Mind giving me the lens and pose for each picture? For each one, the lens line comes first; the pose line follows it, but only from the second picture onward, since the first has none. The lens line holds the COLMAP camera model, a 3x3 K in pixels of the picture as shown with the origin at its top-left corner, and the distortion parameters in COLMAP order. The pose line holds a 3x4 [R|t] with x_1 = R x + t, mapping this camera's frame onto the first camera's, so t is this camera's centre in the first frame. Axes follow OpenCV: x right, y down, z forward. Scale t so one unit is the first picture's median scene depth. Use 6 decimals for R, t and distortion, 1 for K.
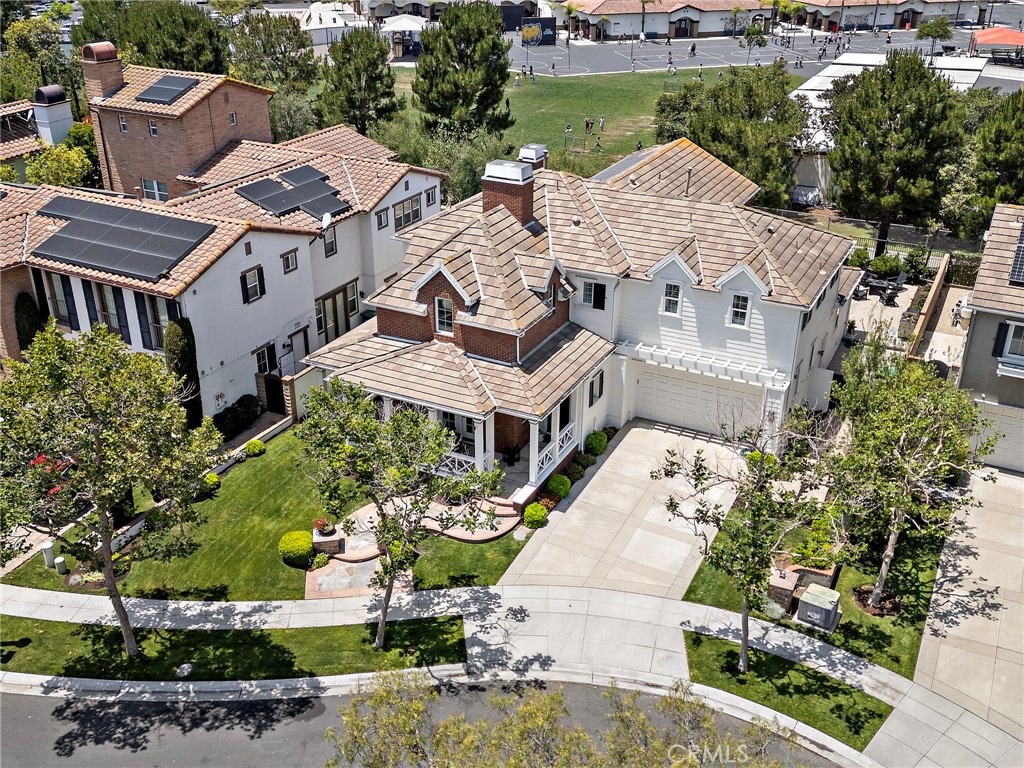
lens RADIAL K [[1049.0, 0, 510.3], [0, 1049.0, 384.5], [0, 0, 1]] dist [0.042079, 0.000000]
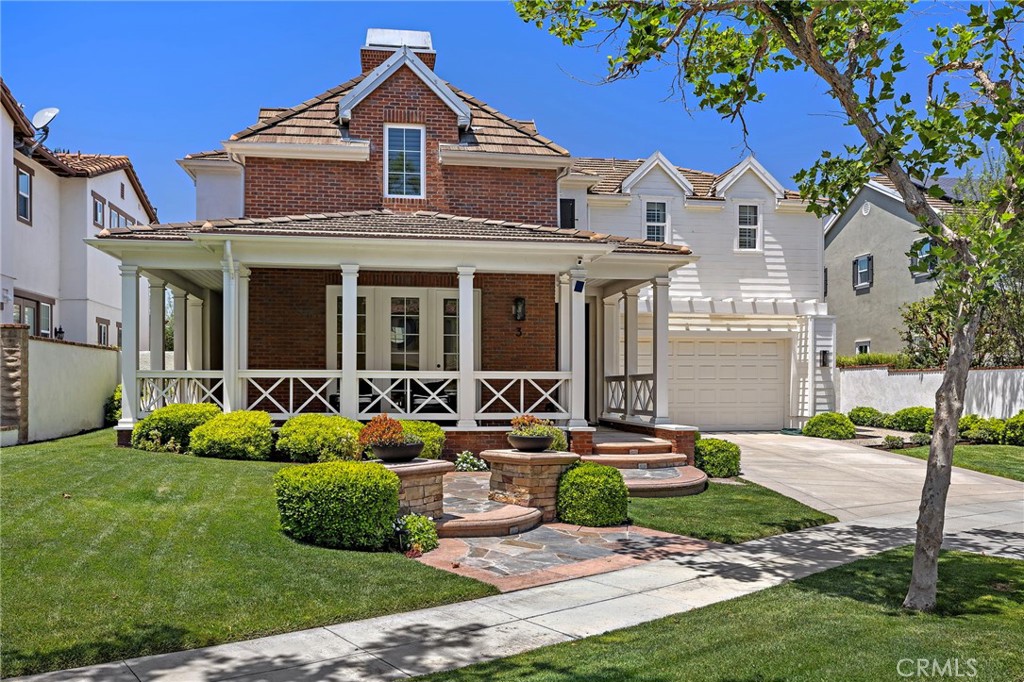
lens RADIAL K [[838.9, 0, 506.5], [0, 838.9, 408.3], [0, 0, 1]] dist [-0.017226, 0.029976]
pose [[0.811805, -0.017842, 0.583656, -0.258309], [0.264909, 0.902009, -0.340886, 0.194546], [-0.520381, 0.431348, 0.736982, 0.692647]]
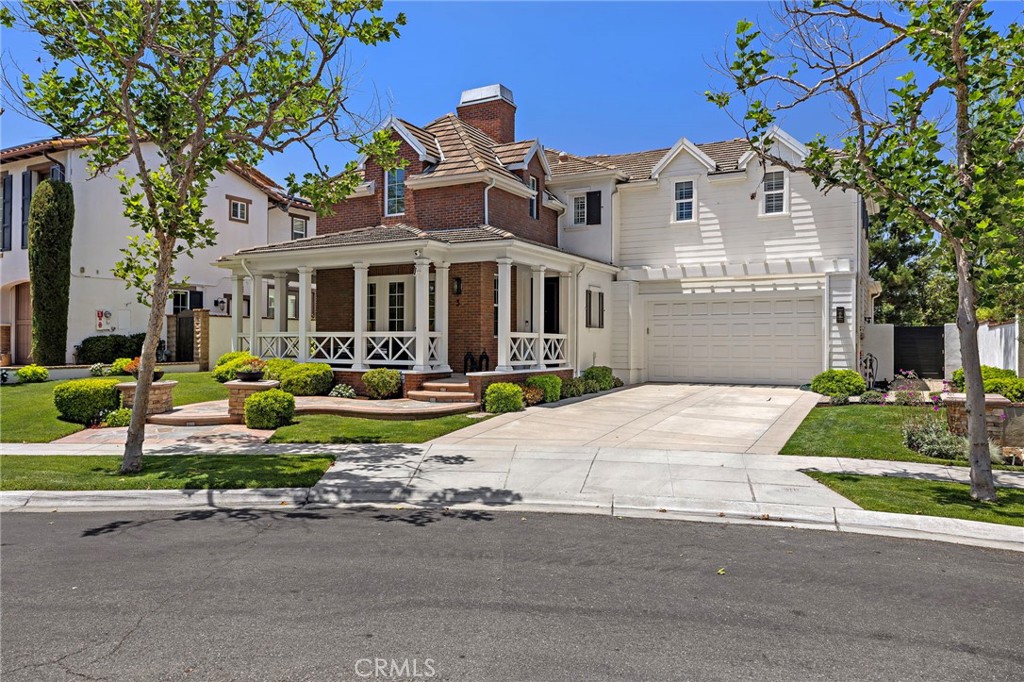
lens RADIAL K [[715.0, 0, 509.9], [0, 715.0, 339.5], [0, 0, 1]] dist [-0.009584, -0.004906]
pose [[0.999517, -0.000798, -0.031074, 0.037371], [-0.013457, 0.890031, -0.455702, 0.263961], [0.028021, 0.455900, 0.889590, 0.559063]]
